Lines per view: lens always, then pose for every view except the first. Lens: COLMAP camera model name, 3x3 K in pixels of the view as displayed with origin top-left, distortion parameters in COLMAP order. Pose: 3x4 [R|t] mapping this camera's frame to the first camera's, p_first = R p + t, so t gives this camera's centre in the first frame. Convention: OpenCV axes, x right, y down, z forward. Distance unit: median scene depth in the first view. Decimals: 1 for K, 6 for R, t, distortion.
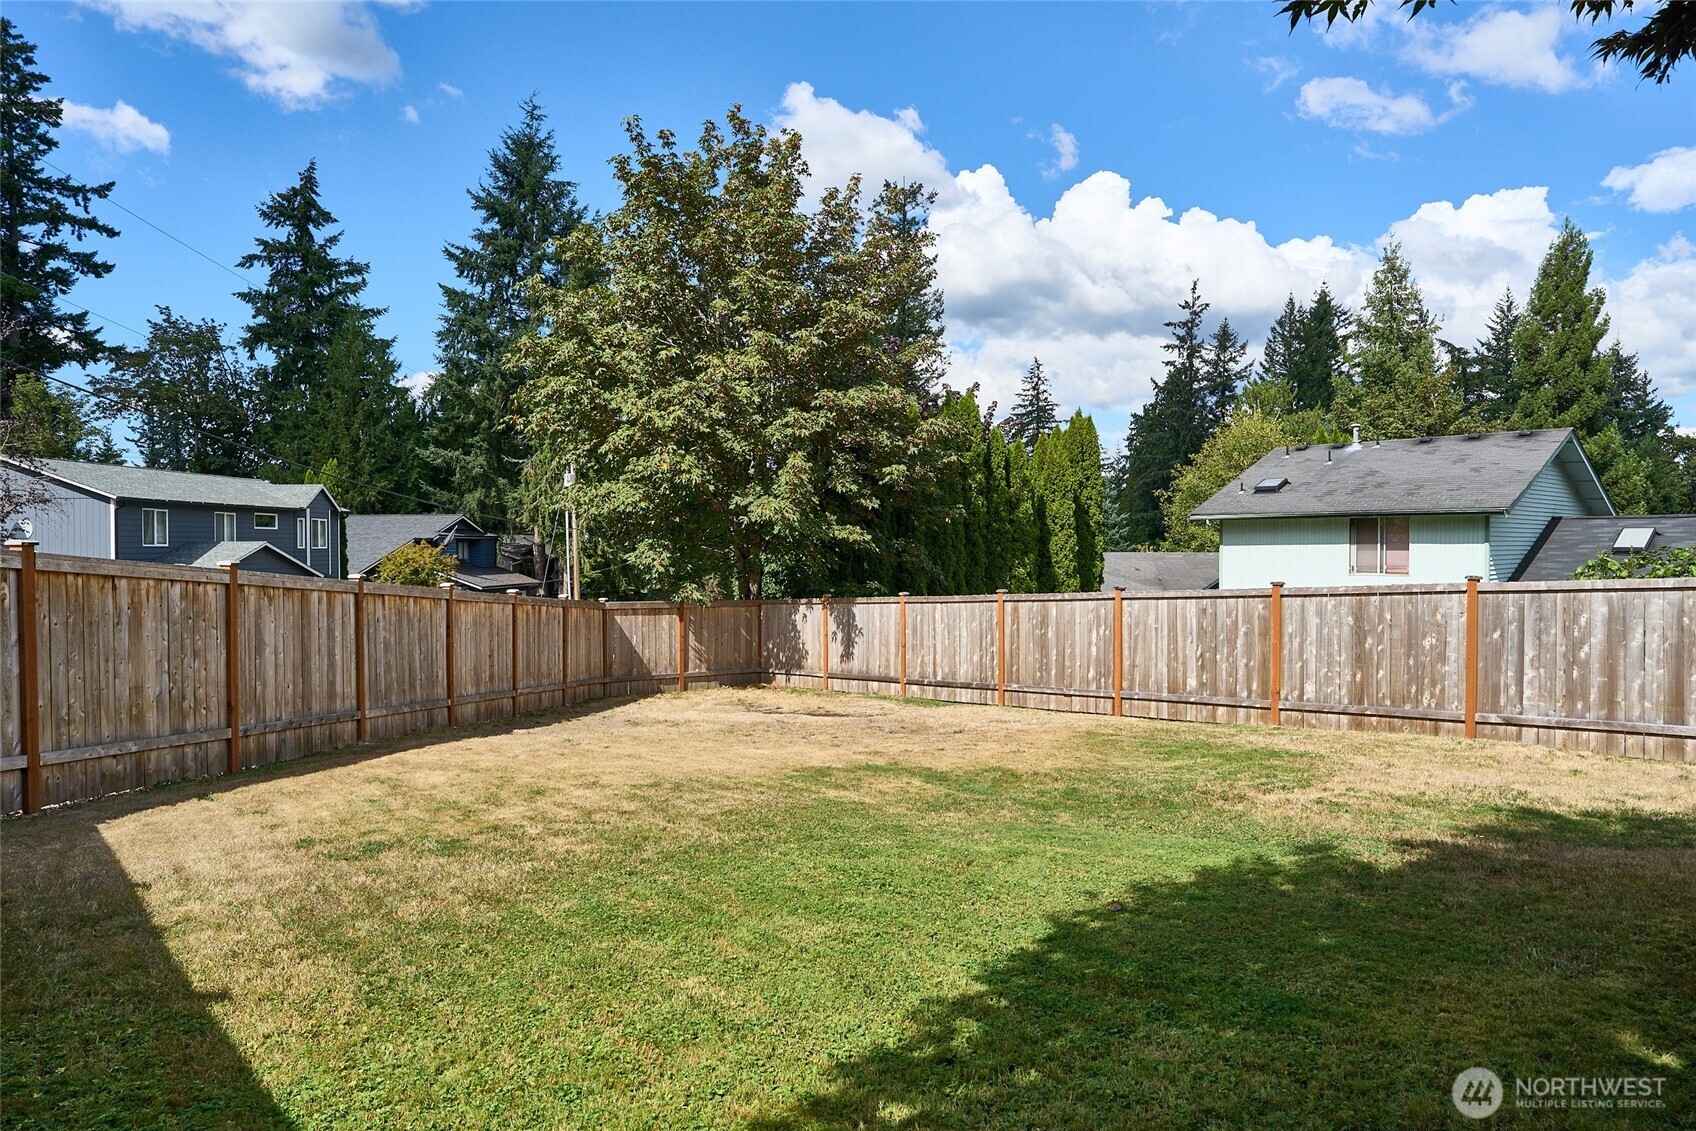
lens RADIAL K [[1127.0, 0, 843.3], [0, 1127.0, 563.9], [0, 0, 1]] dist [0.003358, 0.003164]
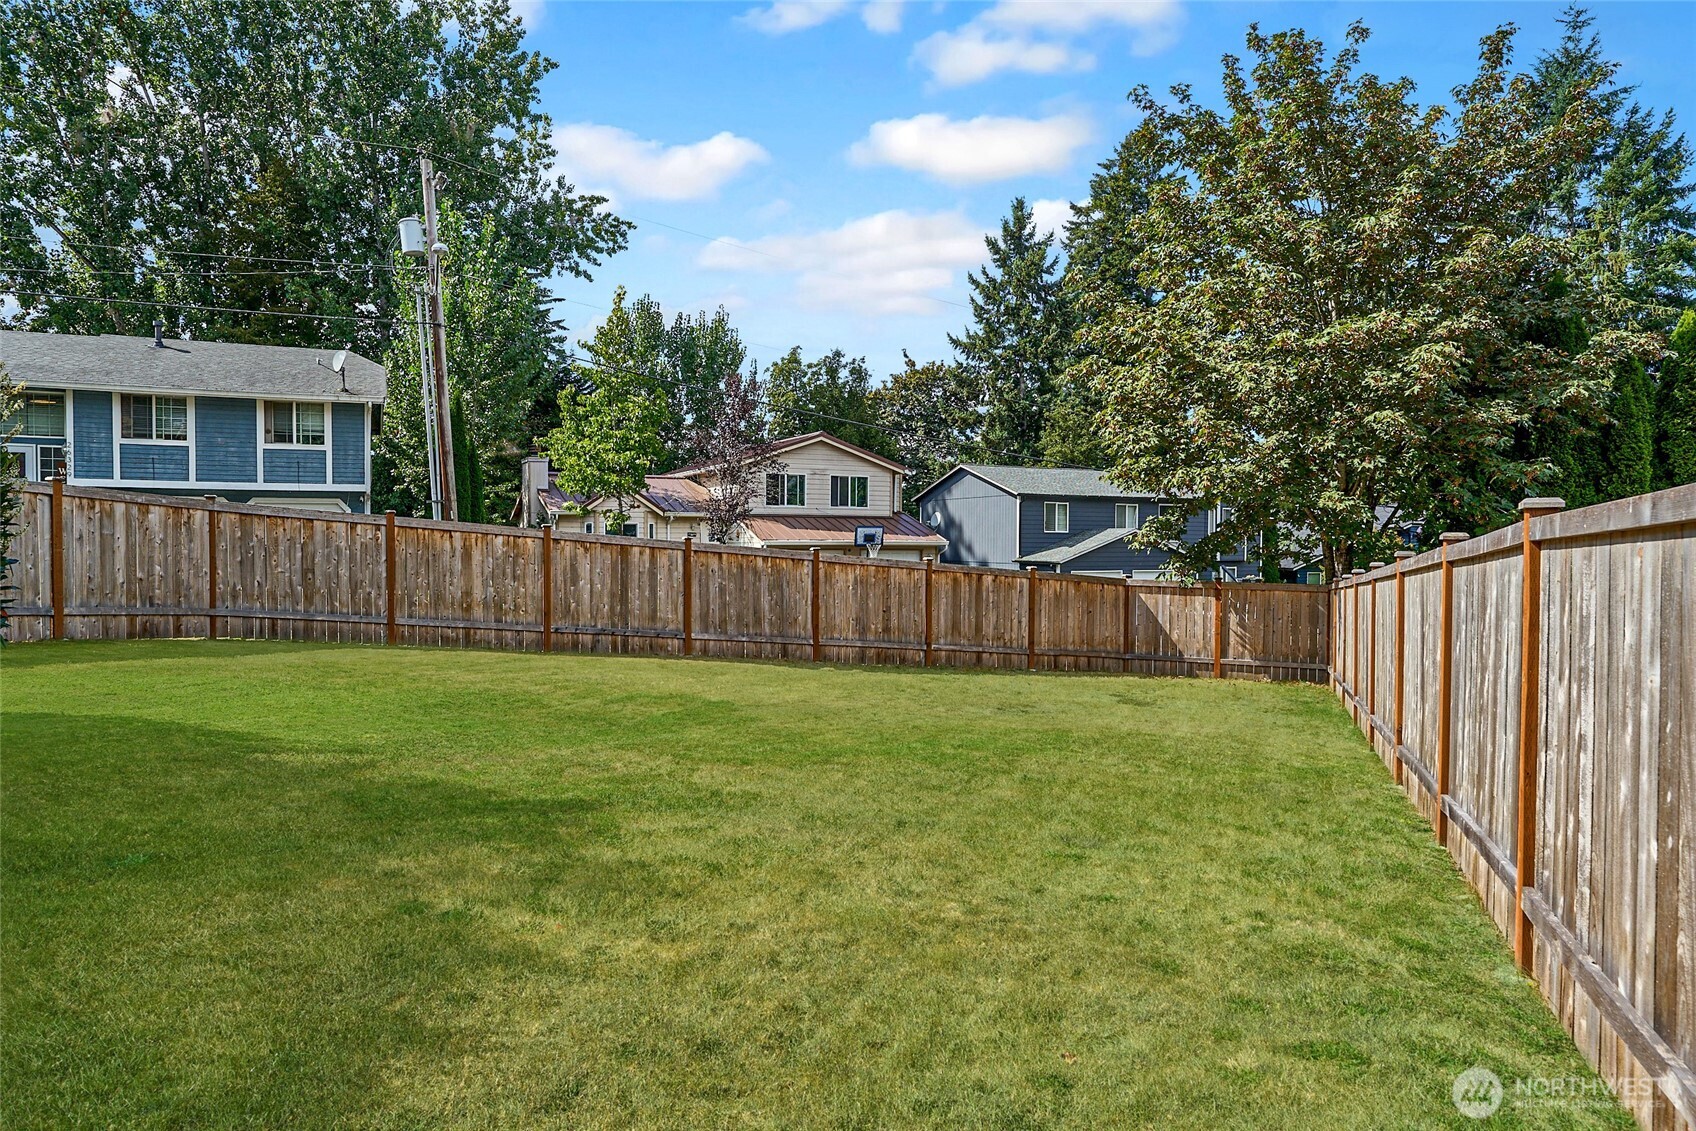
lens RADIAL K [[1127.0, 0, 842.6], [0, 1127.0, 569.5], [0, 0, 1]] dist [0.003358, 0.003164]
pose [[0.467151, 0.023154, -0.883874, 0.562081], [-0.018154, 0.999698, 0.016593, 0.014119], [0.883991, 0.008295, 0.467431, 0.307634]]
